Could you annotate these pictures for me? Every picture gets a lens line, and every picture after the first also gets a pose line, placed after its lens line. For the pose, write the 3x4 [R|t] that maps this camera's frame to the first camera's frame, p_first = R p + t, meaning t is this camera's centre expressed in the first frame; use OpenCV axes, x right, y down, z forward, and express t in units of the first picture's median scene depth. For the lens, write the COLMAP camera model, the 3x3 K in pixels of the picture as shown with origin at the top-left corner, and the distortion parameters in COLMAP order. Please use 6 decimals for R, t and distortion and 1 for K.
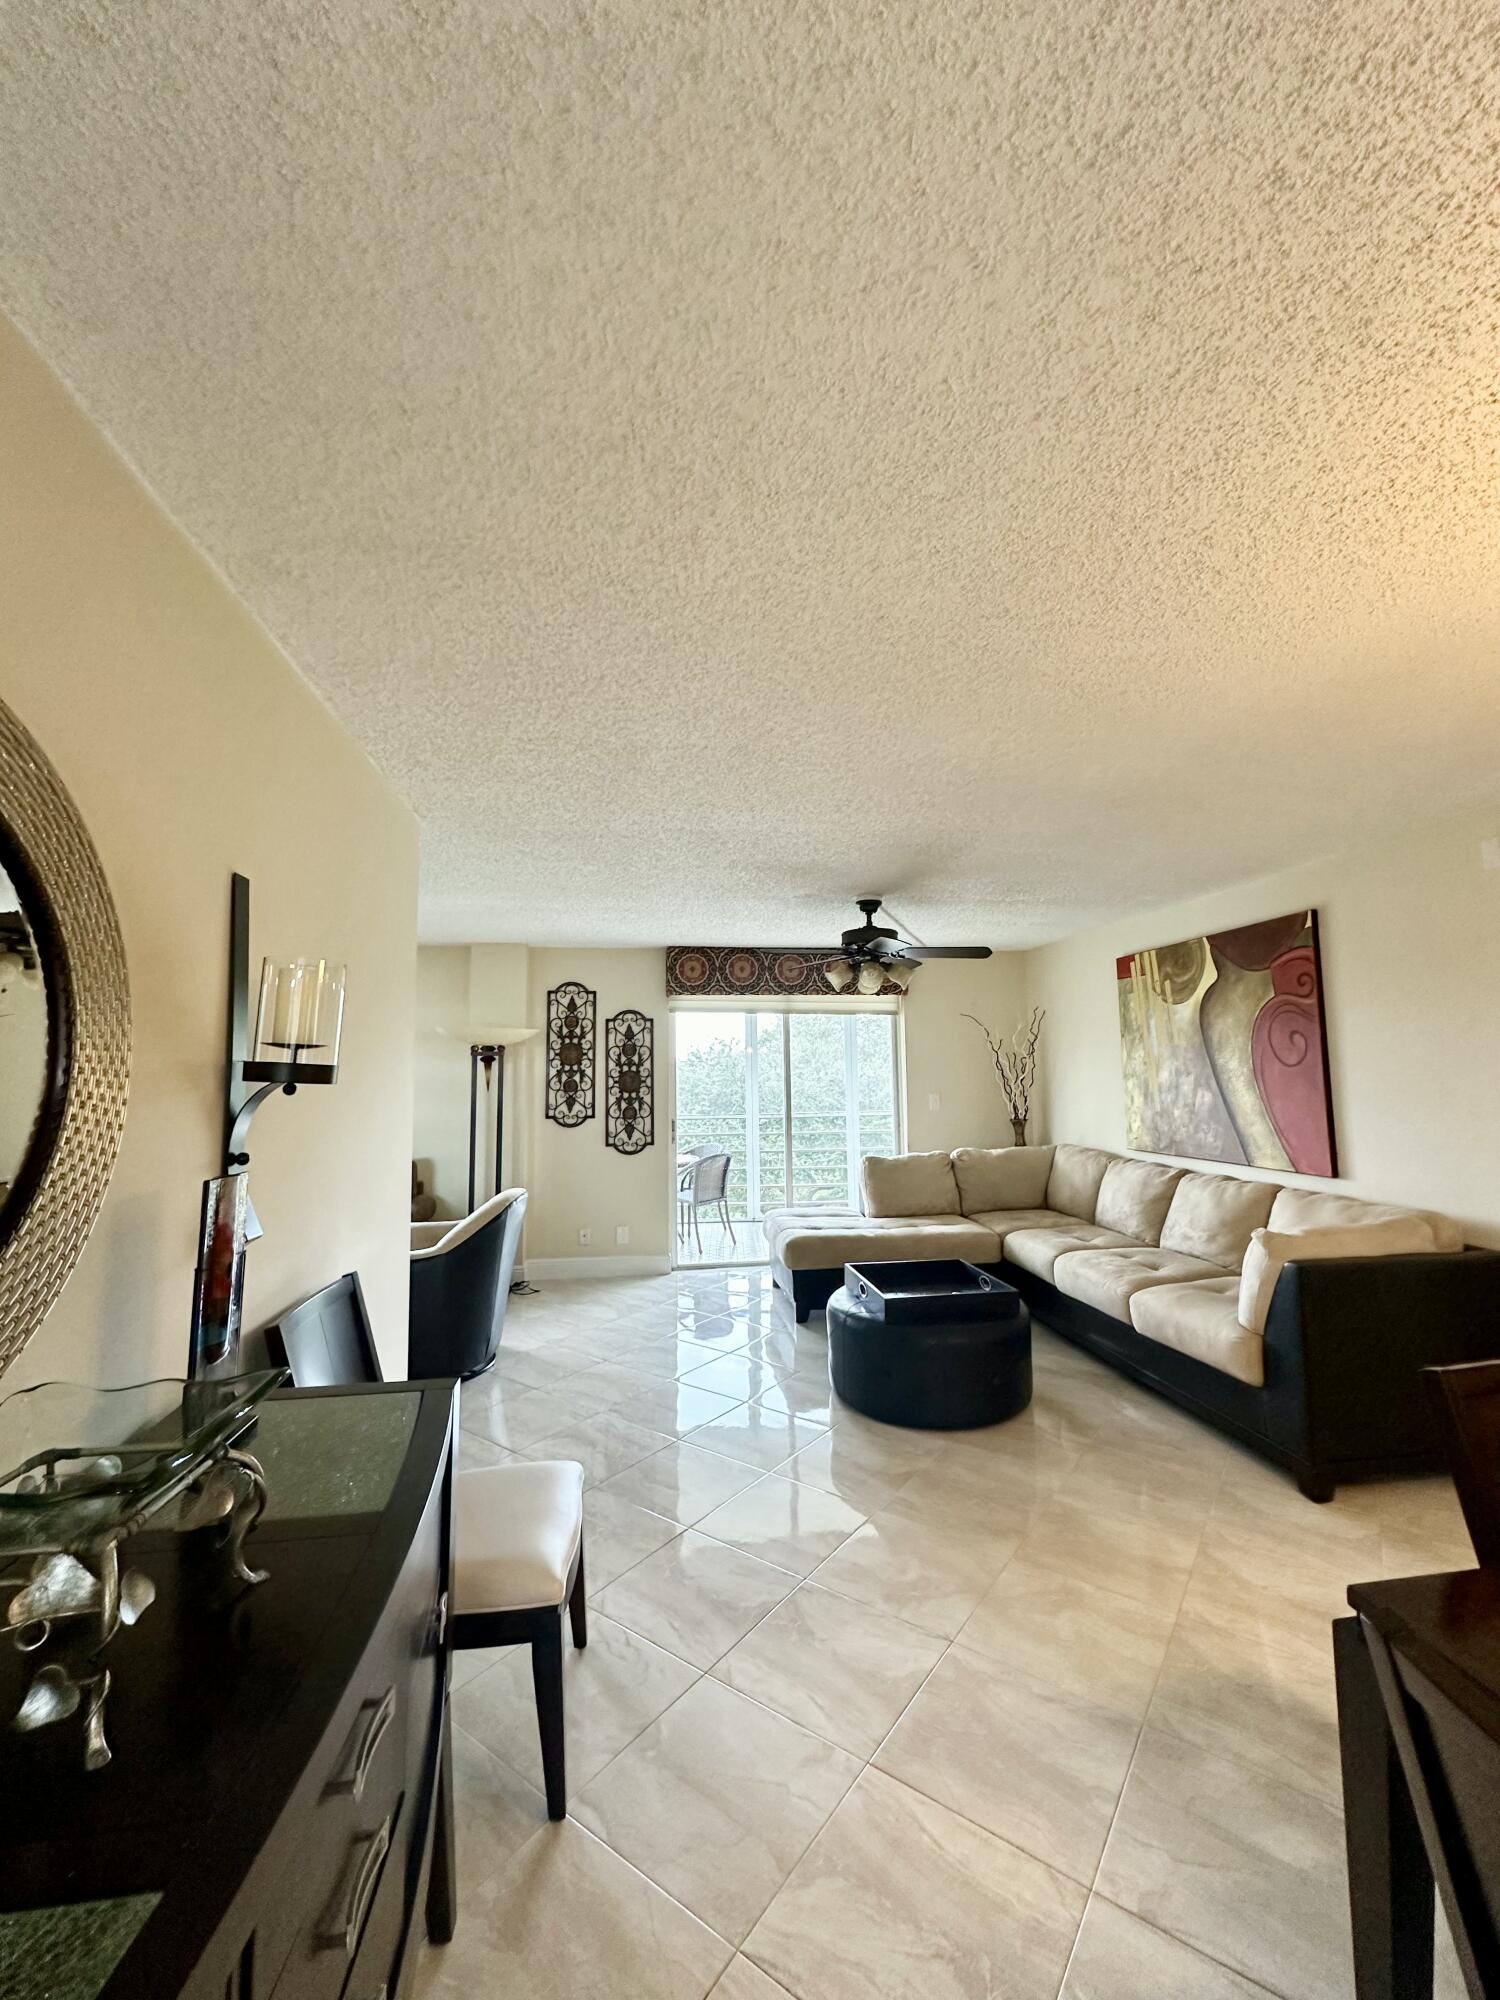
lens RADIAL K [[797.5, 0, 752.3], [0, 797.5, 1001.4], [0, 0, 1]] dist [-0.004351, 0.000874]
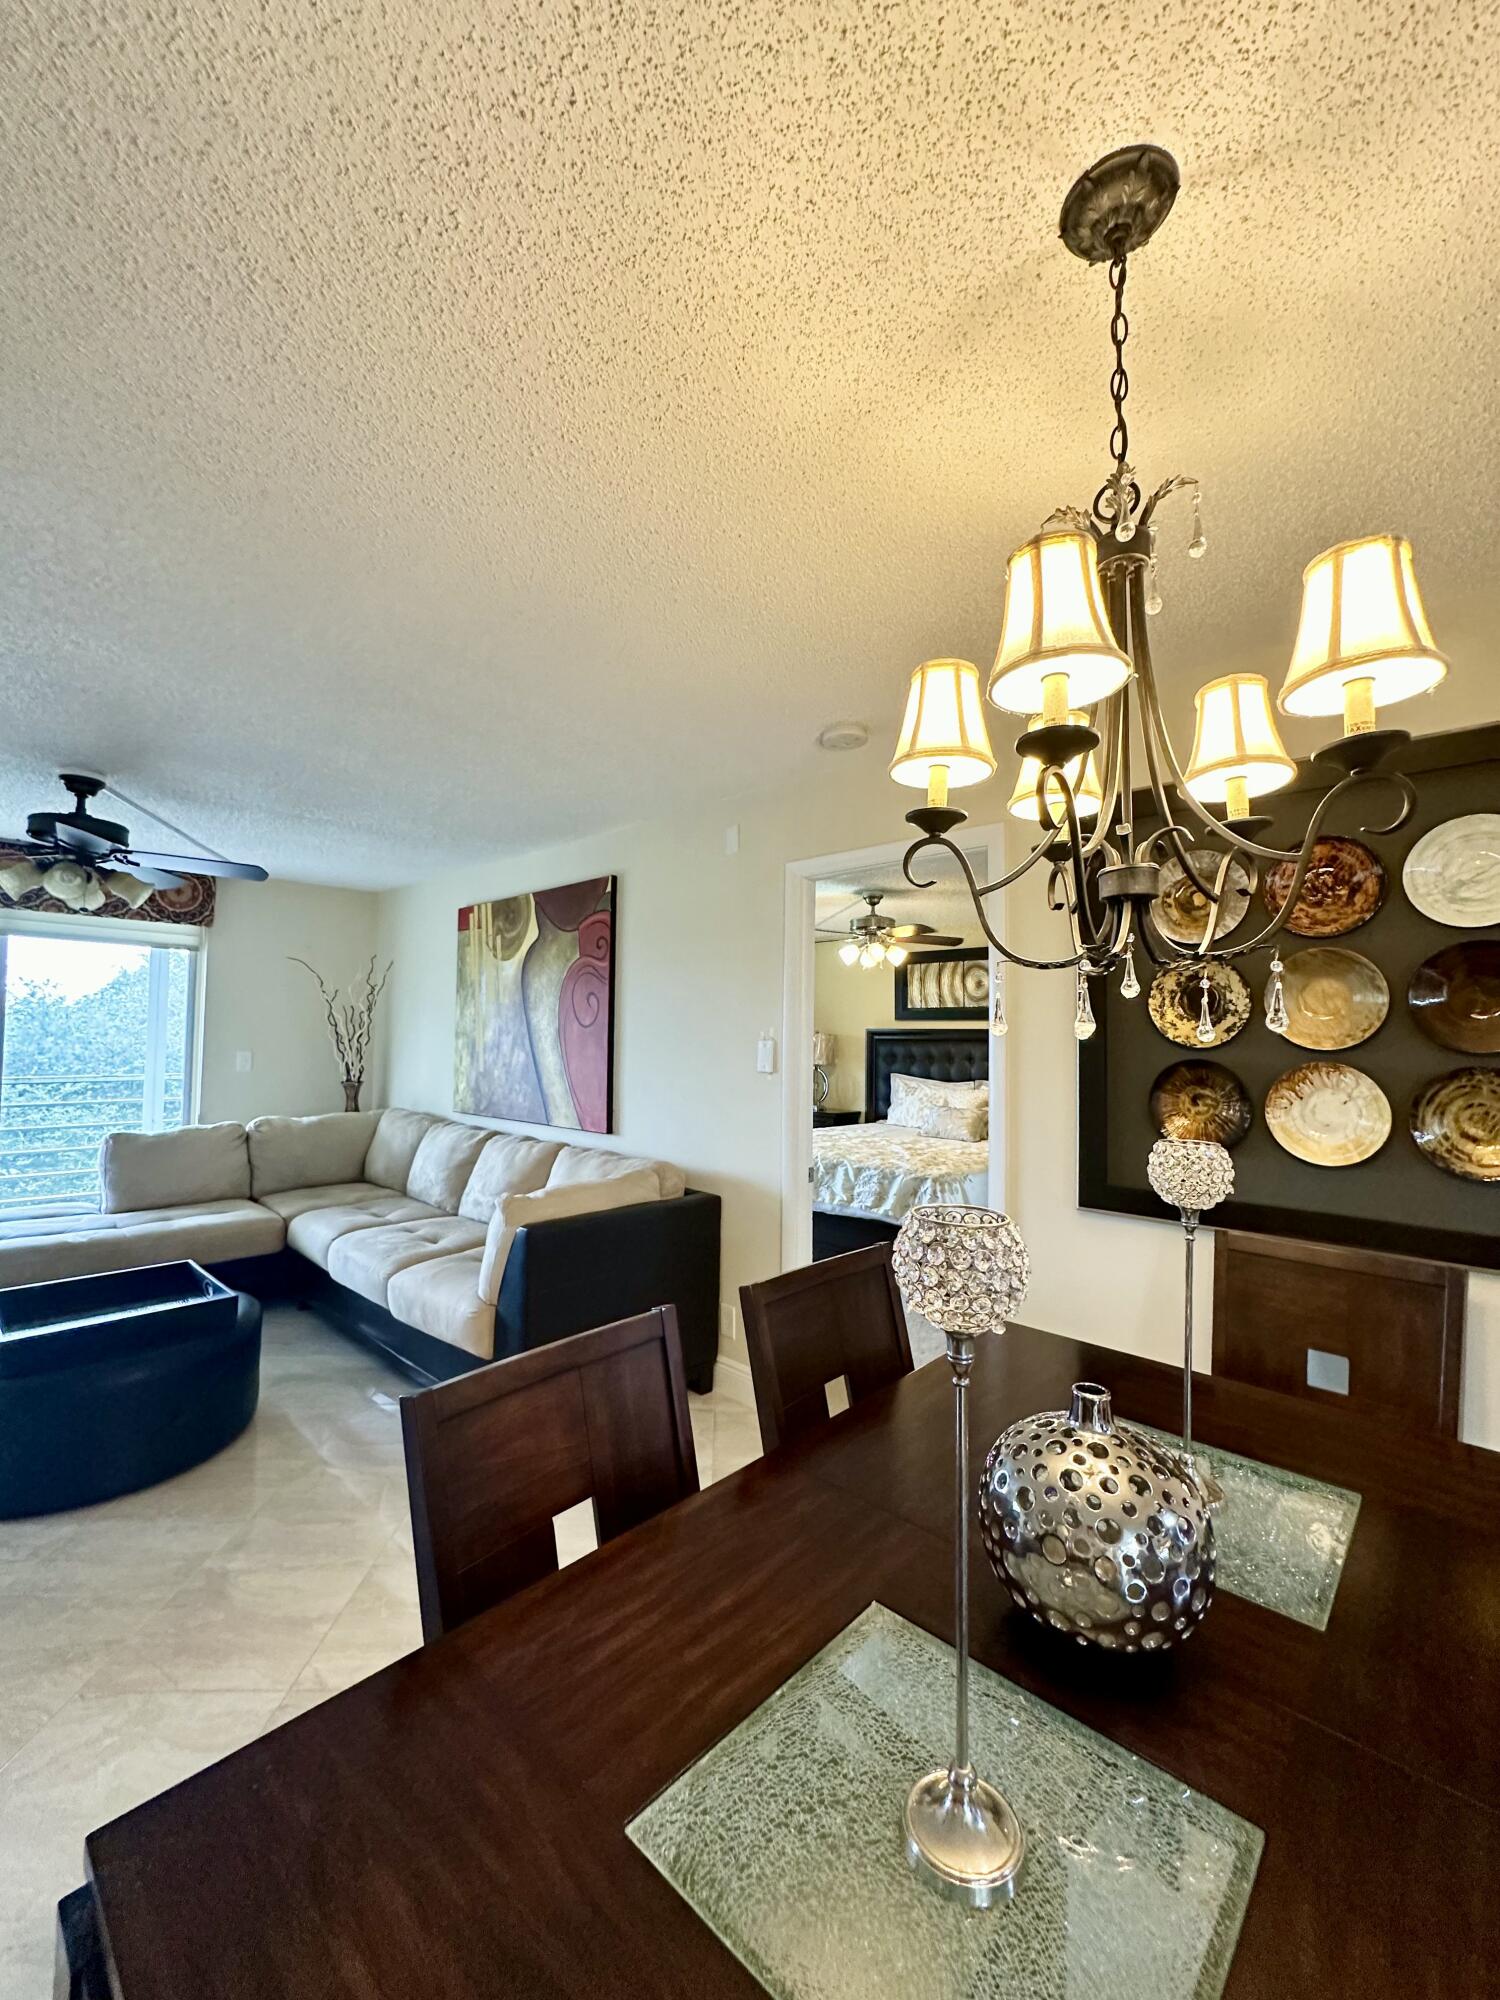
lens RADIAL K [[797.5, 0, 752.3], [0, 797.5, 1001.4], [0, 0, 1]] dist [-0.004351, 0.000874]
pose [[0.780631, 0.050475, 0.622950, 0.152266], [-0.079783, 0.996627, 0.019225, 0.009075], [-0.619879, -0.064708, 0.782025, 0.052404]]
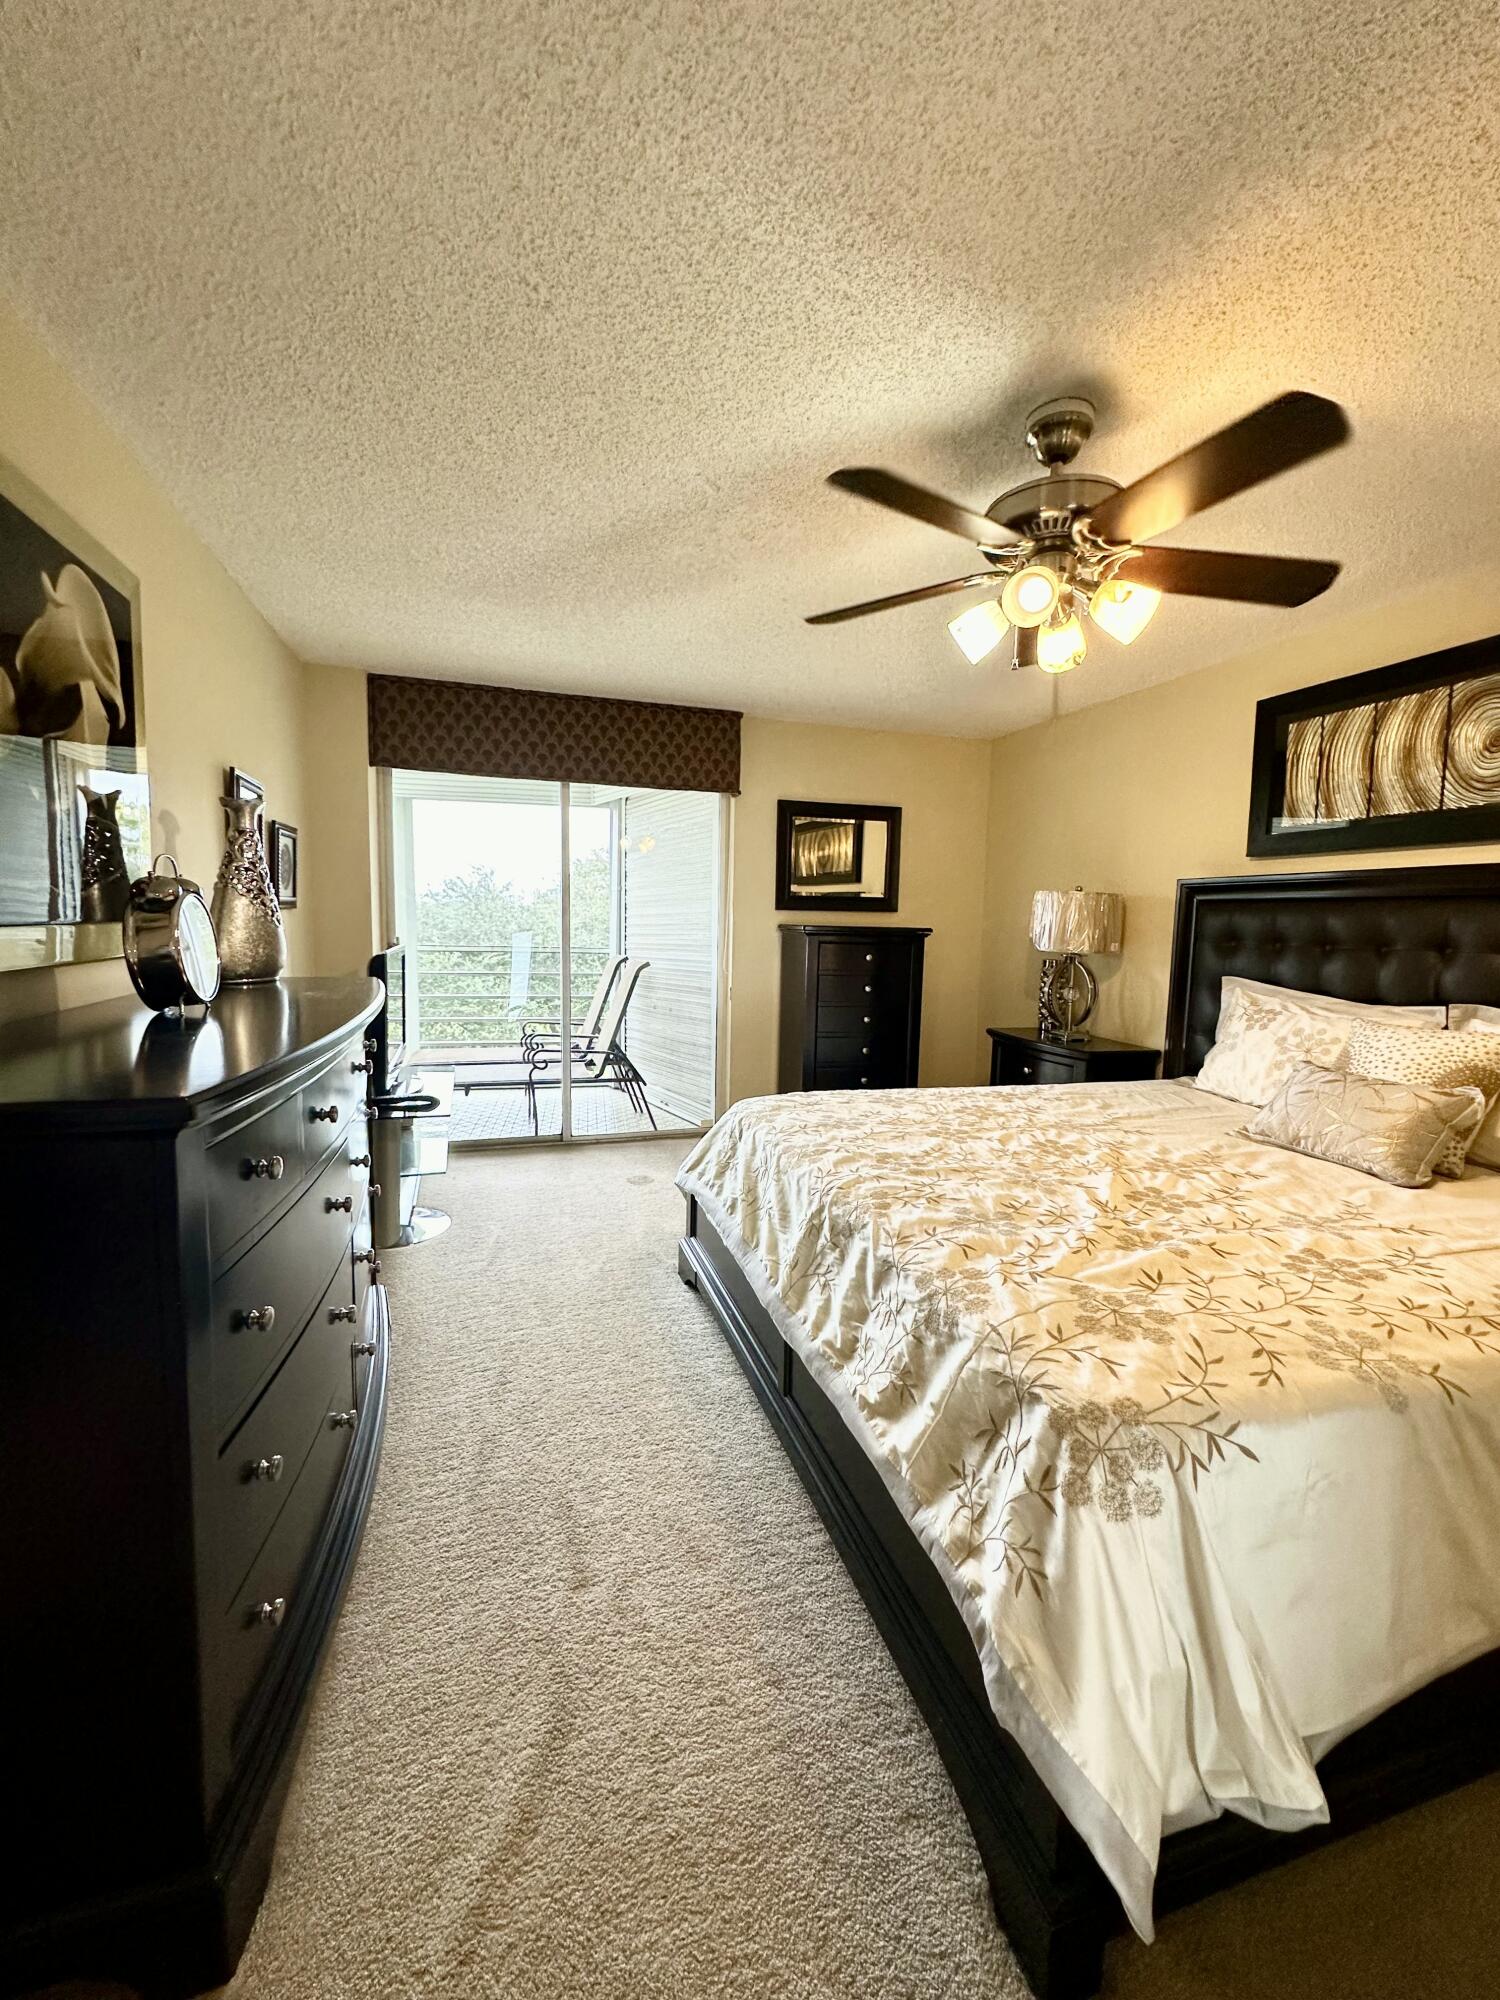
lens RADIAL K [[797.5, 0, 752.3], [0, 797.5, 1001.4], [0, 0, 1]] dist [-0.004351, 0.000874]
pose [[0.986562, 0.017381, 0.162458, 0.737300], [-0.049100, 0.979905, 0.193329, 0.057882], [-0.155833, -0.198708, 0.967590, 0.423939]]
